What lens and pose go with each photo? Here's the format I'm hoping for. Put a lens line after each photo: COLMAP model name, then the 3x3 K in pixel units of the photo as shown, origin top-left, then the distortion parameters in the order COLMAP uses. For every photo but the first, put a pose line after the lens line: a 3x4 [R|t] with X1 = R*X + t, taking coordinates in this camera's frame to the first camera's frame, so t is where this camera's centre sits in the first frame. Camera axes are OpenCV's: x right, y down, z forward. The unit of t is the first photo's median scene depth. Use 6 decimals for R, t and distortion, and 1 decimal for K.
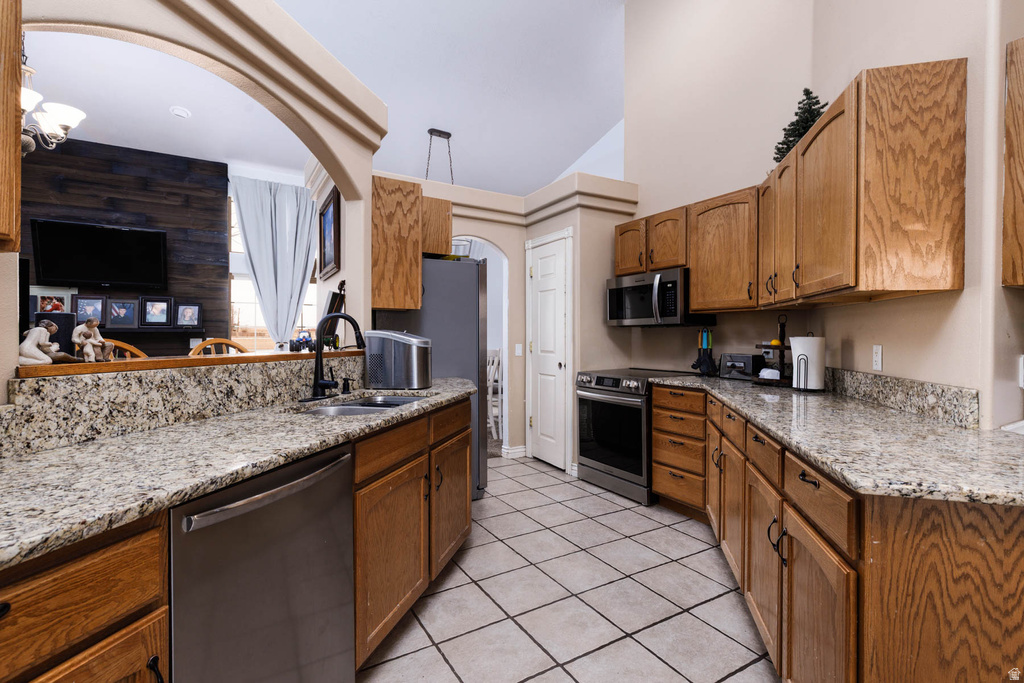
lens RADIAL K [[466.5, 0, 516.5], [0, 466.5, 338.3], [0, 0, 1]] dist [0.005254, -0.000483]
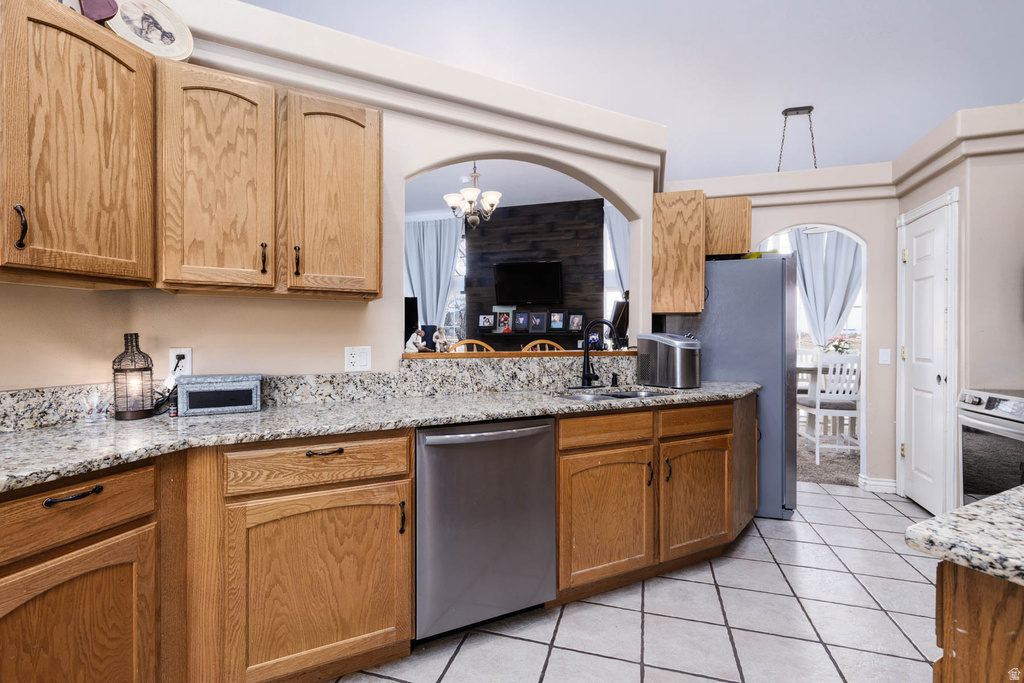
lens RADIAL K [[470.4, 0, 519.1], [0, 470.4, 342.5], [0, 0, 1]] dist [0.001977, 0.000035]
pose [[0.672663, 0.007473, -0.739912, 0.293728], [-0.005552, 0.999972, 0.005052, 0.001189], [0.739929, 0.000709, 0.672685, 0.011444]]
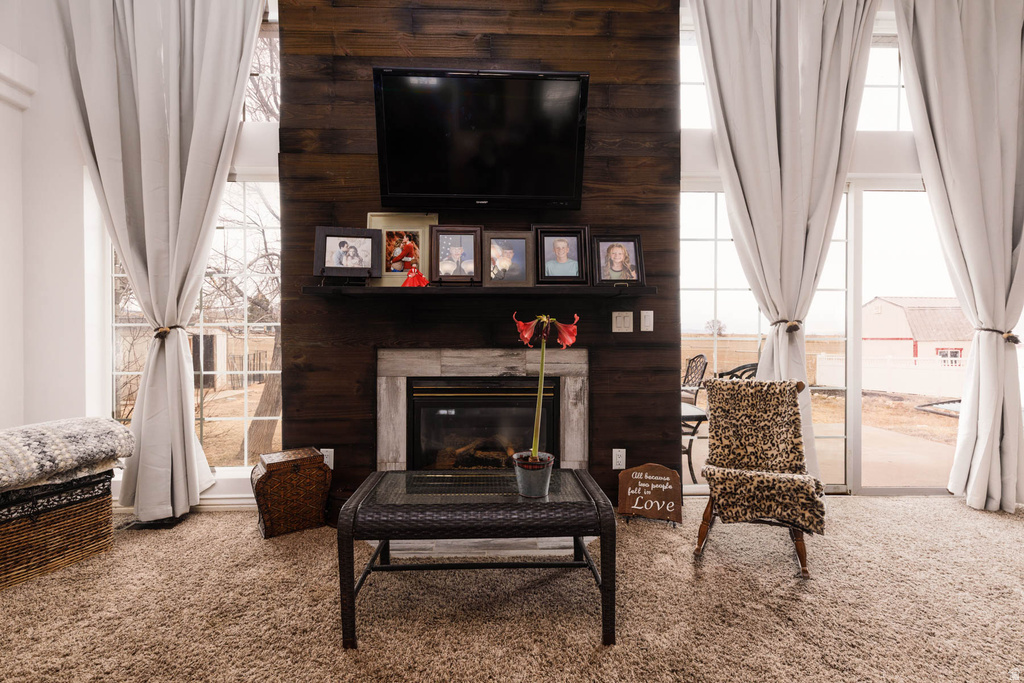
lens RADIAL K [[454.7, 0, 509.0], [0, 454.7, 332.3], [0, 0, 1]] dist [0.006167, -0.000106]
pose [[0.863974, 0.004898, -0.503513, -1.049466], [-0.003047, 0.999985, 0.004499, 0.035435], [0.503528, -0.002353, 0.863976, 1.031720]]
